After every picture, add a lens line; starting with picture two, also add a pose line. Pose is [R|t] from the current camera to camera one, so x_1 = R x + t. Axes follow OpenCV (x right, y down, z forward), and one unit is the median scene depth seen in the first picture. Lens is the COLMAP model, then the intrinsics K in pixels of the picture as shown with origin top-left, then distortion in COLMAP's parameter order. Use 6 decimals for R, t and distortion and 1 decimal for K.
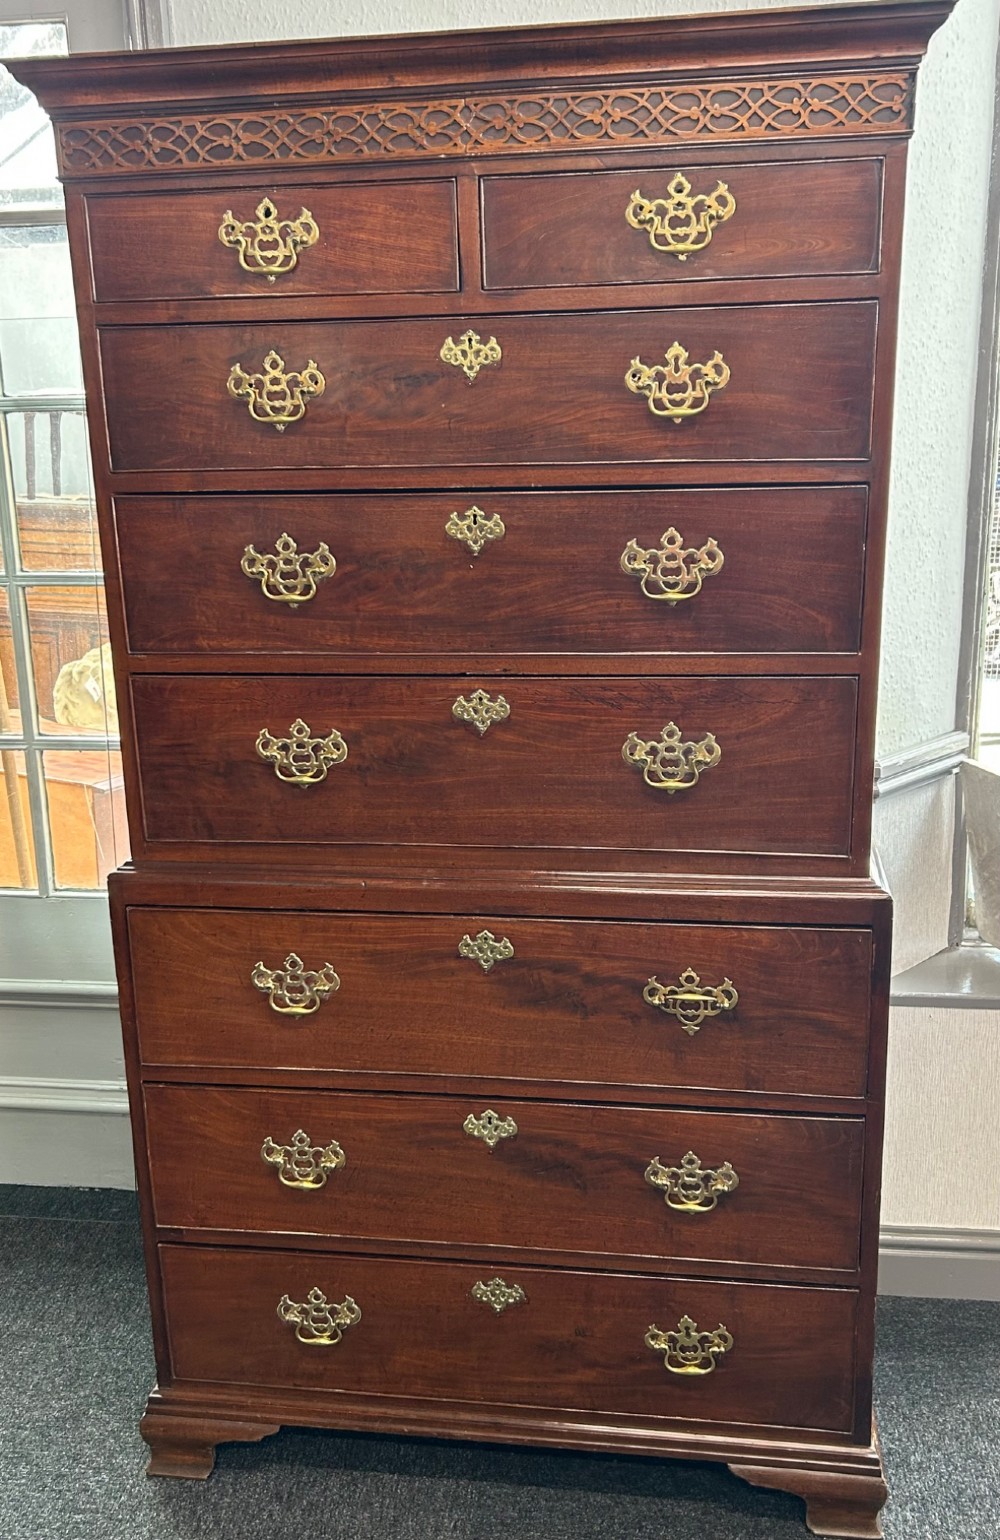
lens RADIAL K [[1436.2, 0, 496.0], [0, 1436.2, 791.1], [0, 0, 1]] dist [0.112548, -0.235342]
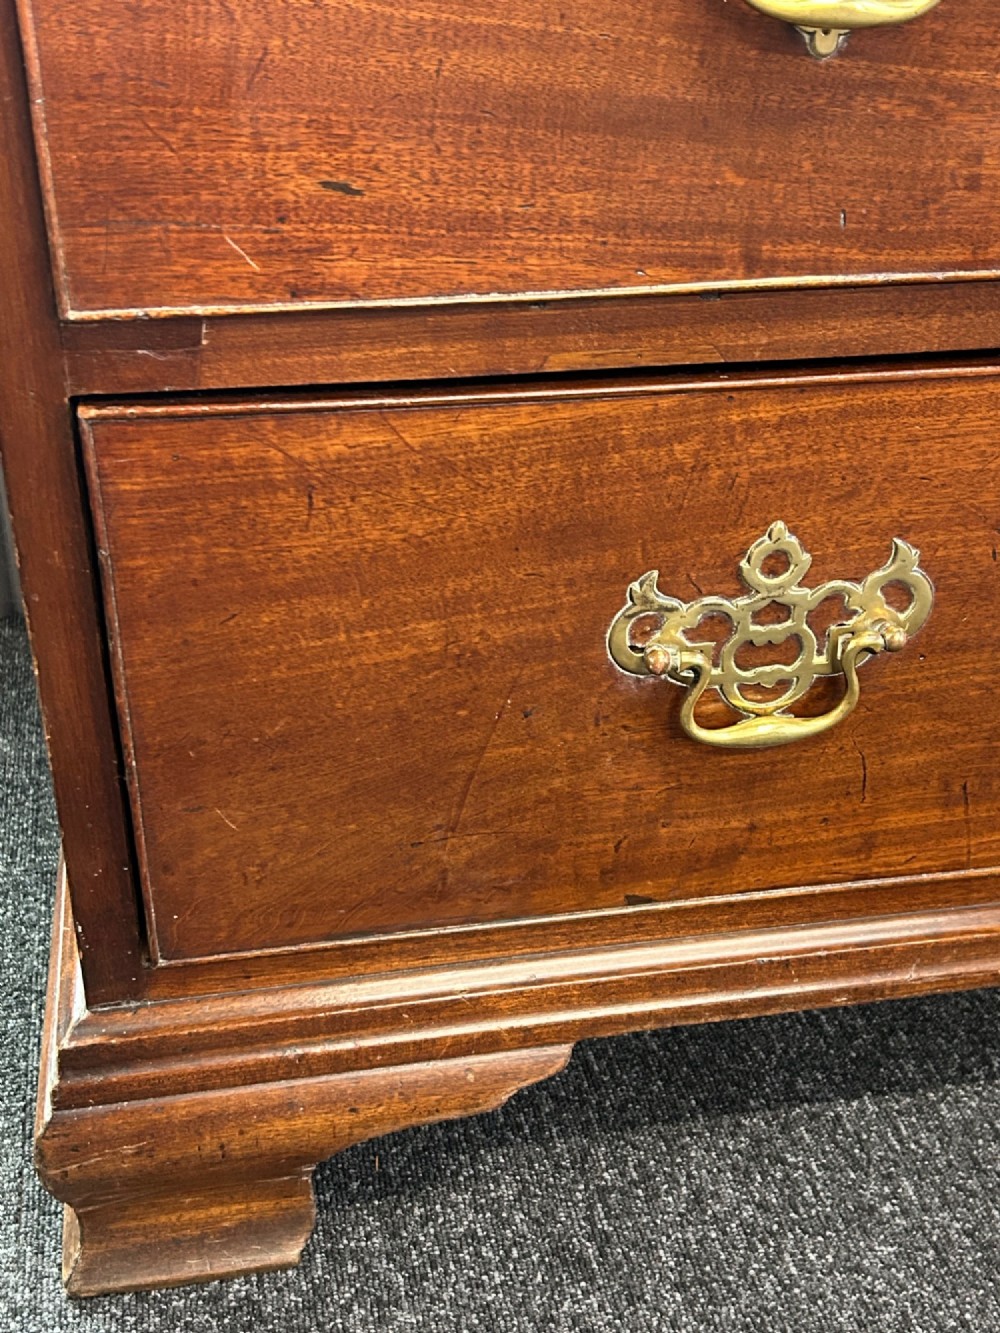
lens RADIAL K [[1535.9, 0, 501.8], [0, 1535.9, 690.9], [0, 0, 1]] dist [0.229794, -0.680878]
pose [[0.936852, -0.139999, 0.320481, -0.278031], [0.040877, 0.953933, 0.297222, 0.315318], [-0.347328, -0.265353, 0.899417, 0.843256]]
